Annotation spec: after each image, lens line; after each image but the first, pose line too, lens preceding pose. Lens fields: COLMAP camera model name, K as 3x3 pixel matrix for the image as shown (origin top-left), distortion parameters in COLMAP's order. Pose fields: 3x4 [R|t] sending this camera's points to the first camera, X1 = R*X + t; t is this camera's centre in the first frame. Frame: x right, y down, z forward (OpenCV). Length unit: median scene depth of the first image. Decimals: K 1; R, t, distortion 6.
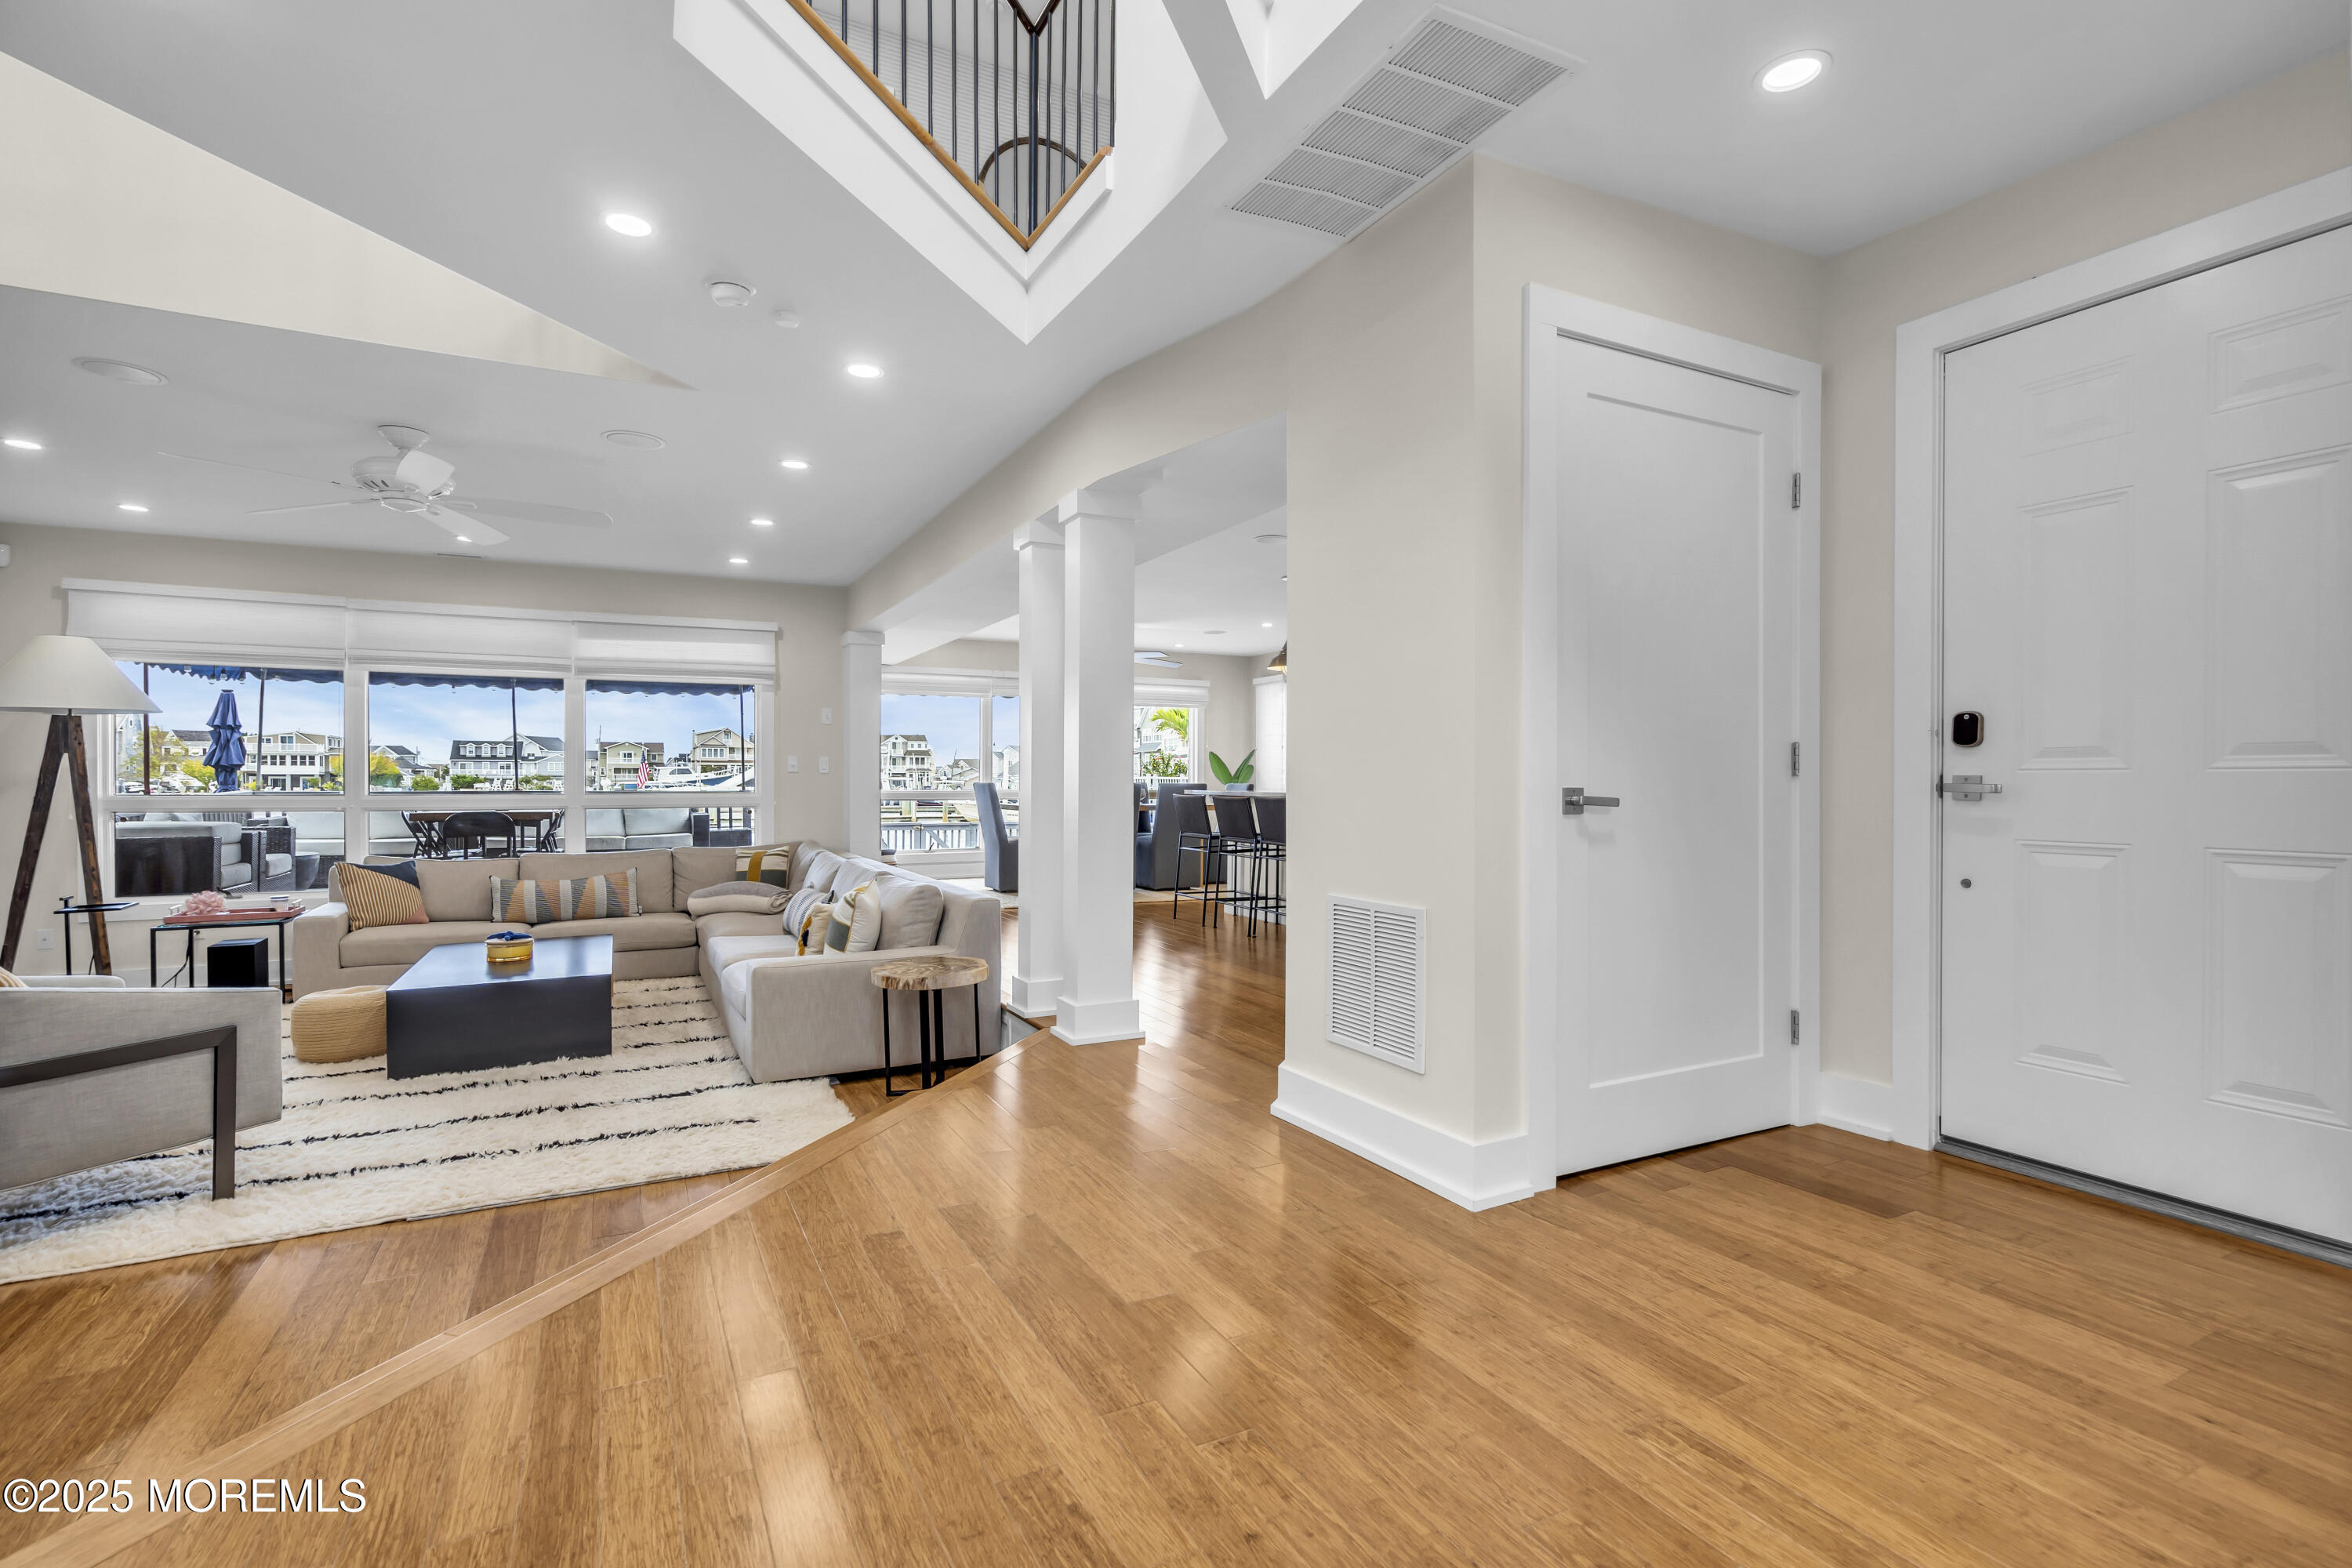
lens RADIAL K [[1096.8, 0, 1166.6], [0, 1096.8, 782.1], [0, 0, 1]] dist [0.001737, 0.001175]
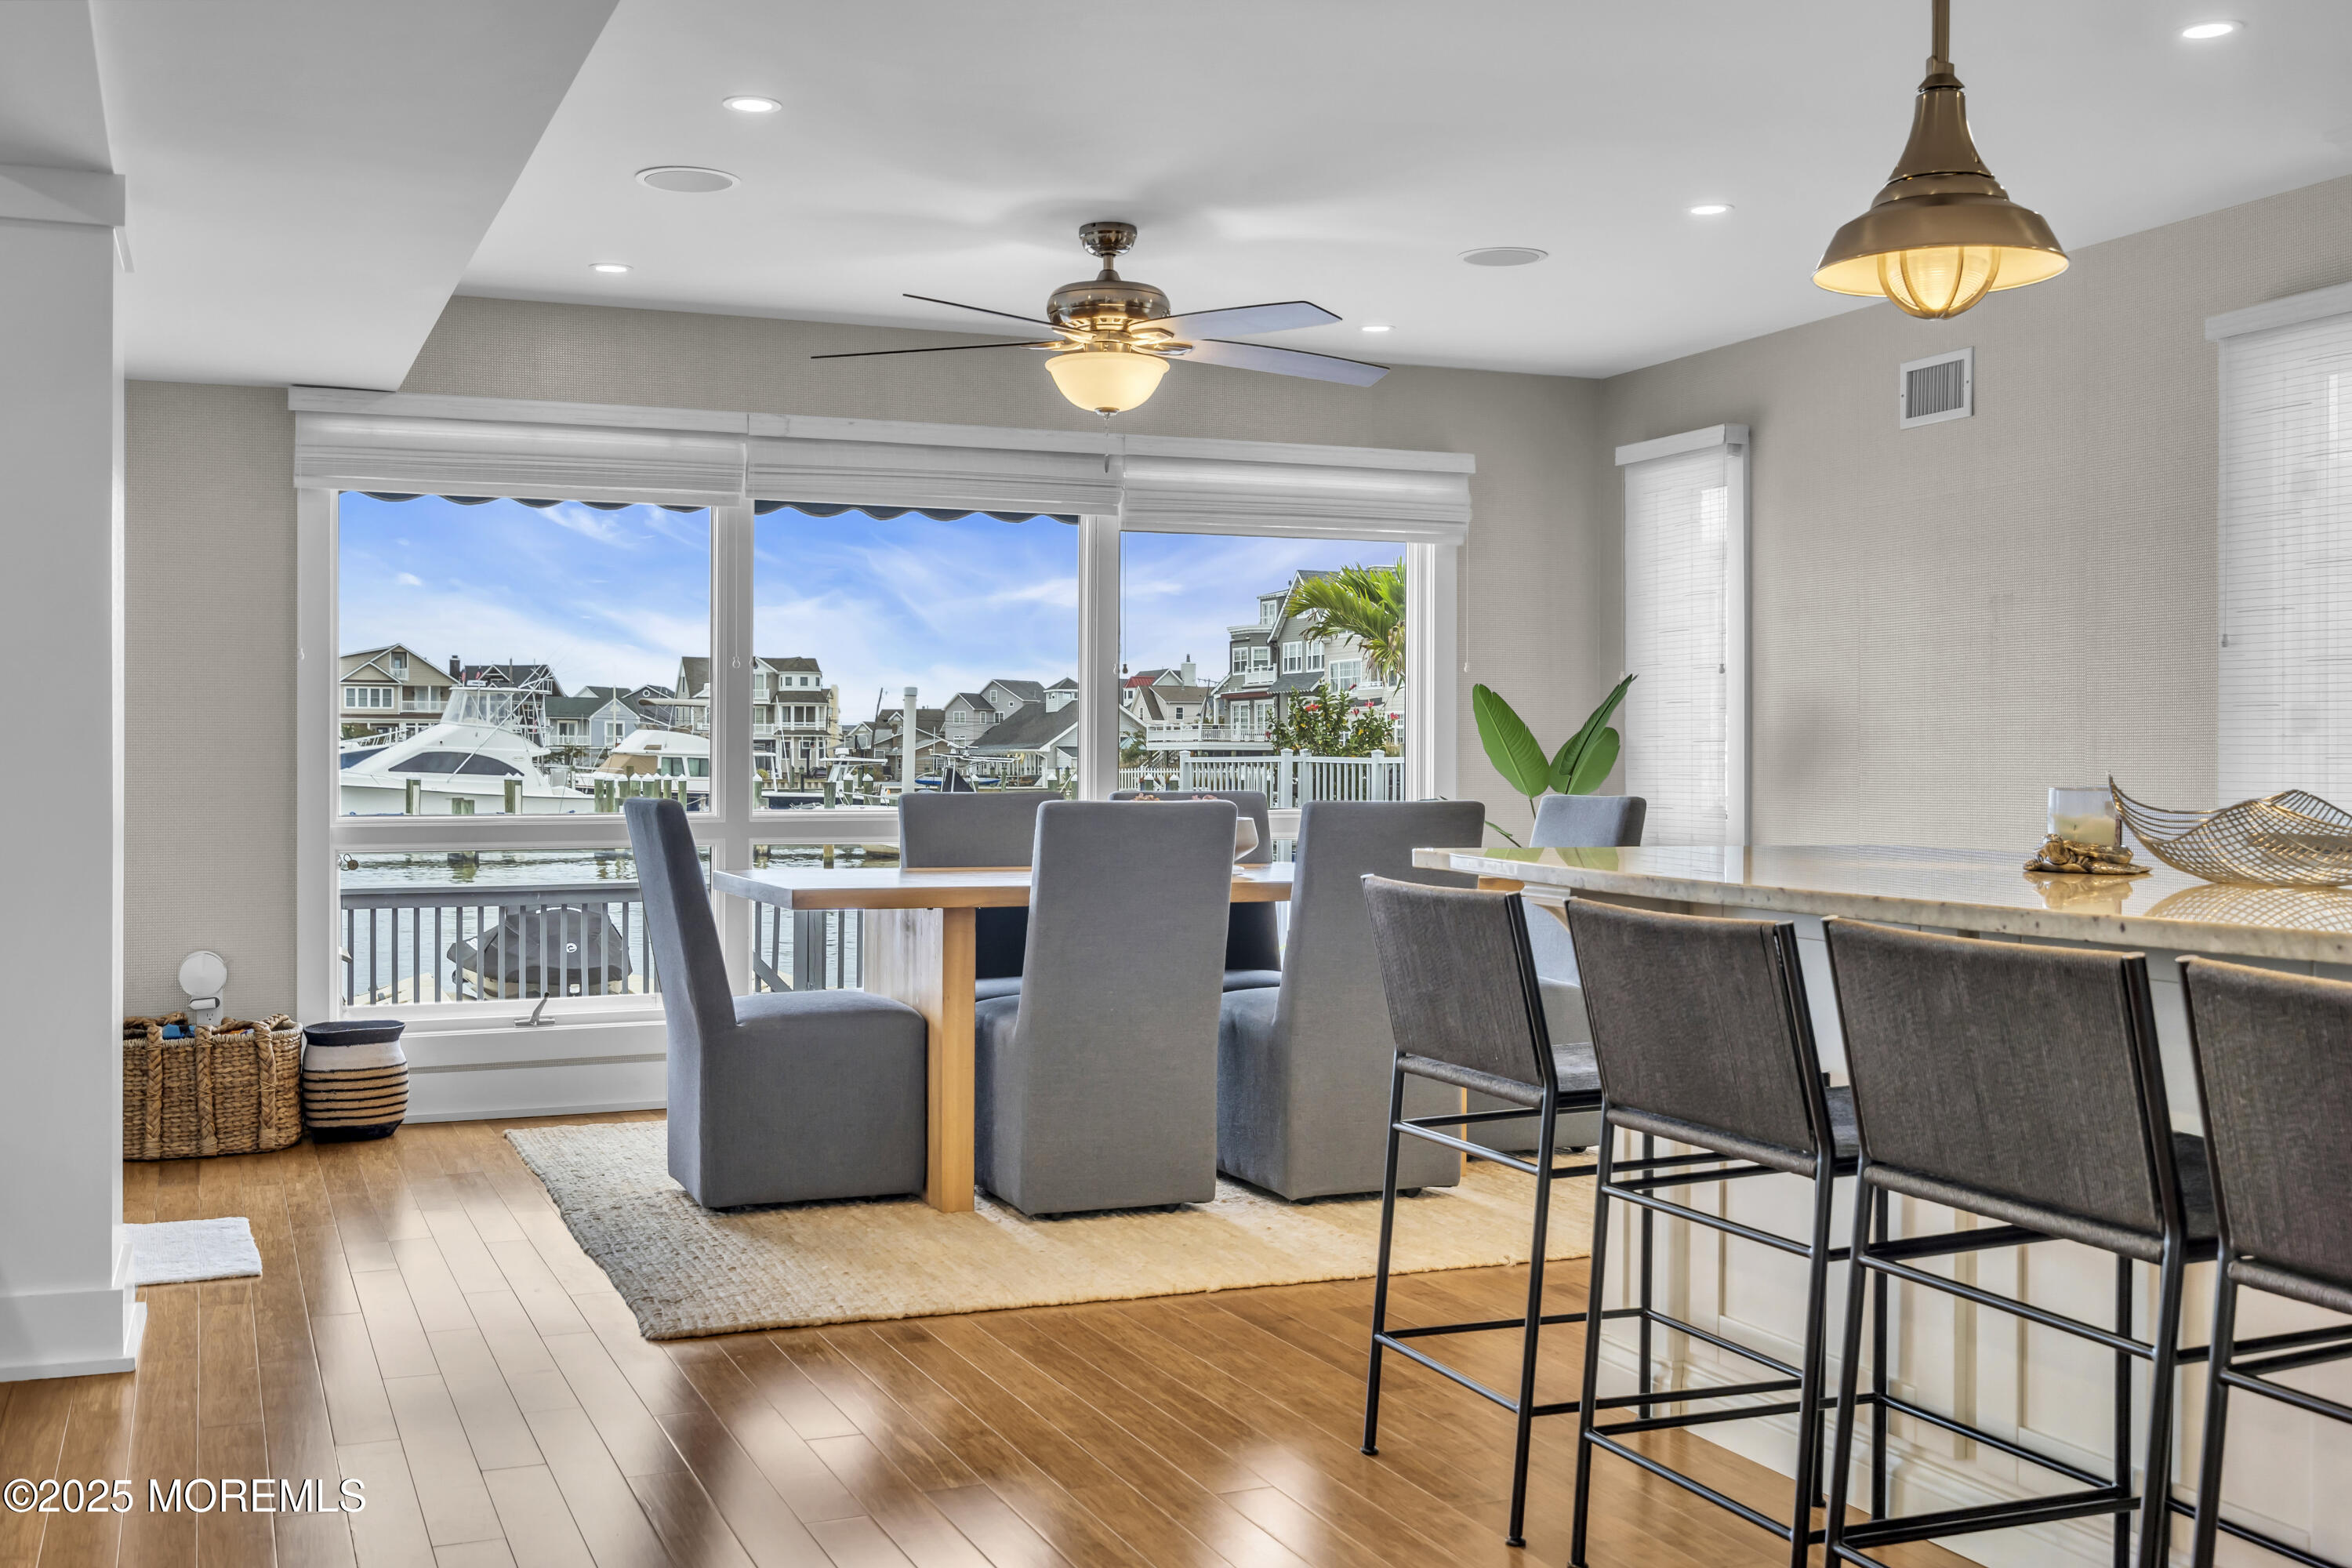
lens RADIAL K [[2321.3, 0, 1174.7], [0, 2321.3, 773.5], [0, 0, 1]] dist [0.012999, 0.000000]
pose [[0.997642, -0.001102, -0.068630, 0.000263], [0.001585, 0.999974, 0.006978, -0.008427], [0.068621, -0.007071, 0.997618, 0.369190]]
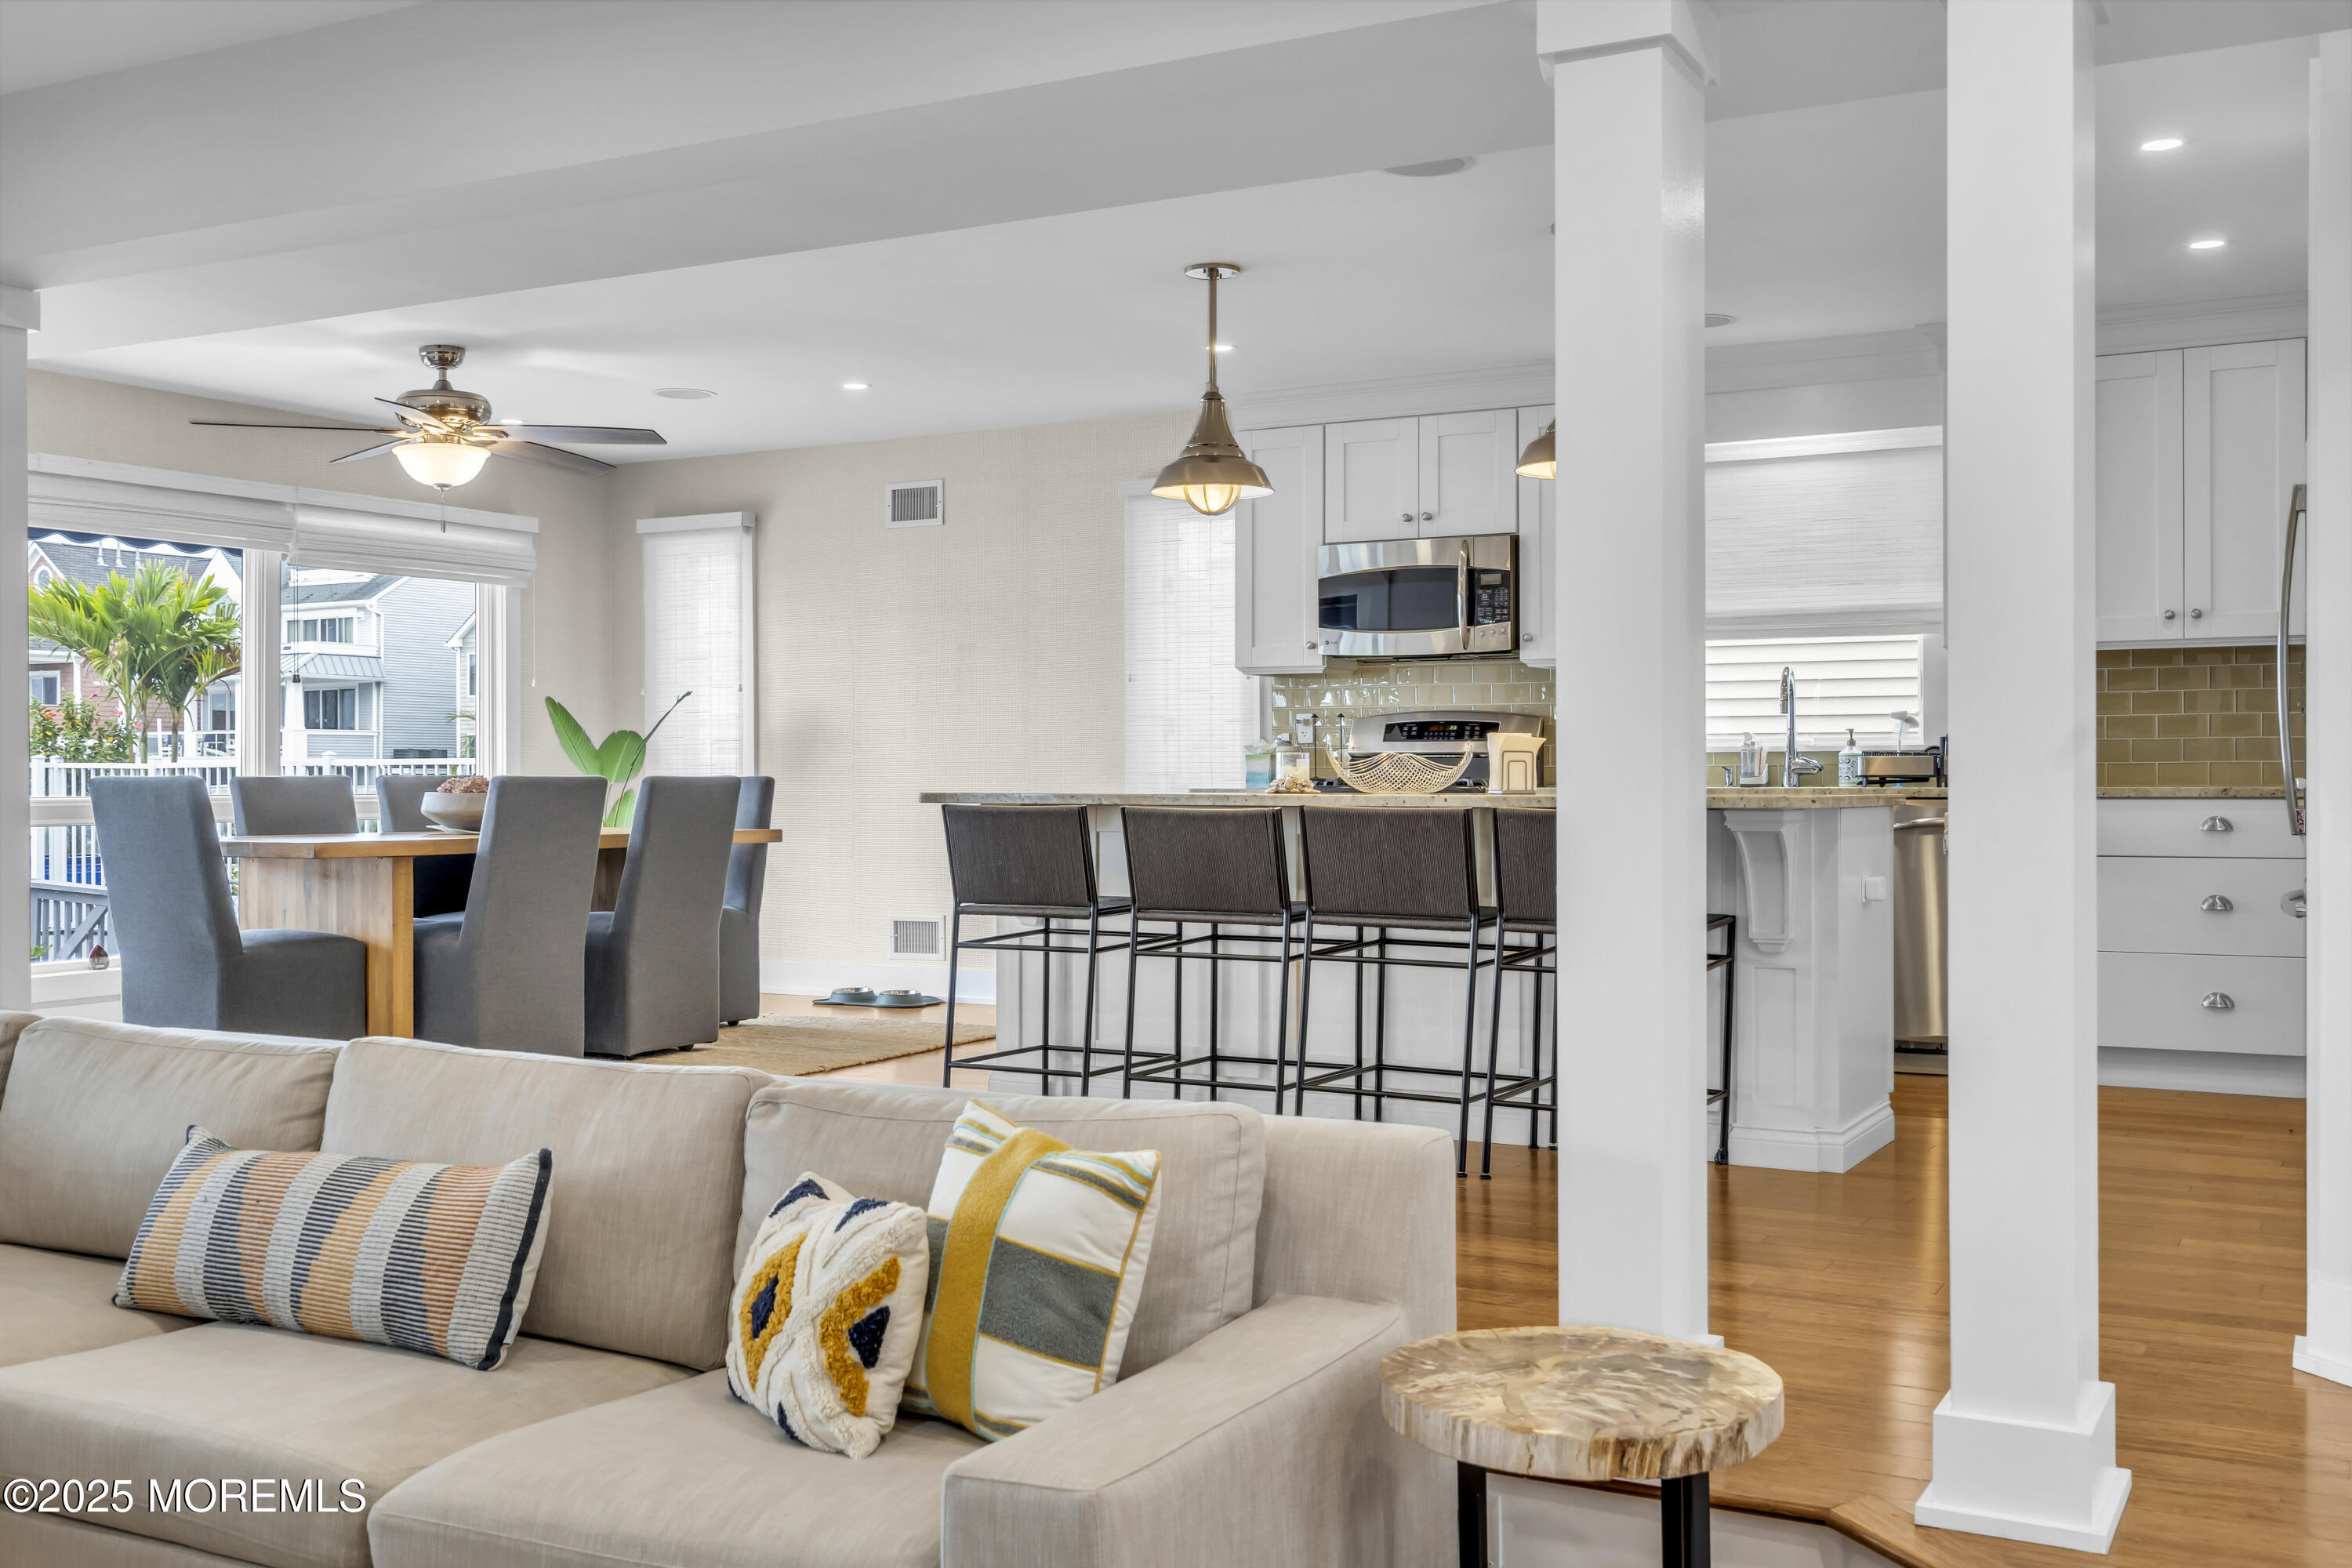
lens RADIAL K [[2217.6, 0, 1167.2], [0, 2217.6, 809.9], [0, 0, 1]] dist [0.012347, 0.000000]
pose [[0.831028, -0.015705, 0.556008, -0.229787], [0.006084, 0.999798, 0.019146, -0.001402], [-0.556197, -0.012528, 0.830956, 0.223321]]
